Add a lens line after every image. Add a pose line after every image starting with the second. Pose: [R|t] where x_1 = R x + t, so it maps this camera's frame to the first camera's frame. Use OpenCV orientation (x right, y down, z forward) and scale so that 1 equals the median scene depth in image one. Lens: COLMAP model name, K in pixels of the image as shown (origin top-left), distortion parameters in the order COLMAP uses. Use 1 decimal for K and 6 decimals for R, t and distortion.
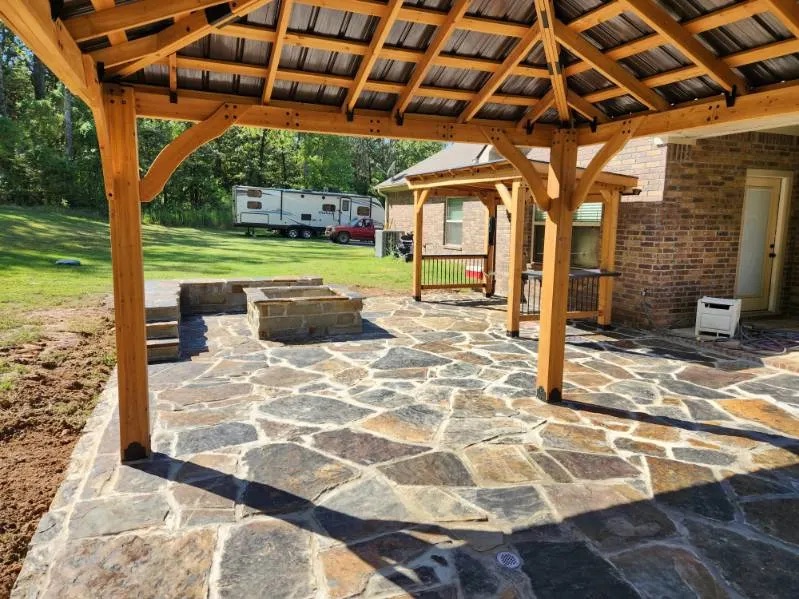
lens RADIAL K [[556.4, 0, 399.2], [0, 556.4, 296.6], [0, 0, 1]] dist [0.045916, -0.000919]
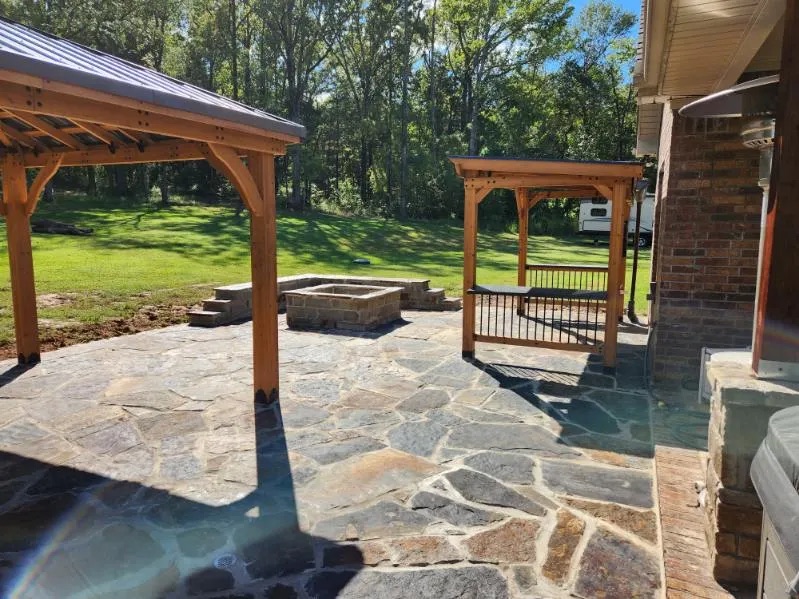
lens RADIAL K [[556.4, 0, 396.8], [0, 556.4, 299.3], [0, 0, 1]] dist [0.045916, -0.000919]
pose [[0.671604, 0.087831, -0.735686, 0.740719], [-0.095516, 0.994927, 0.031585, -0.035466], [0.734727, 0.049057, 0.676586, 0.302271]]
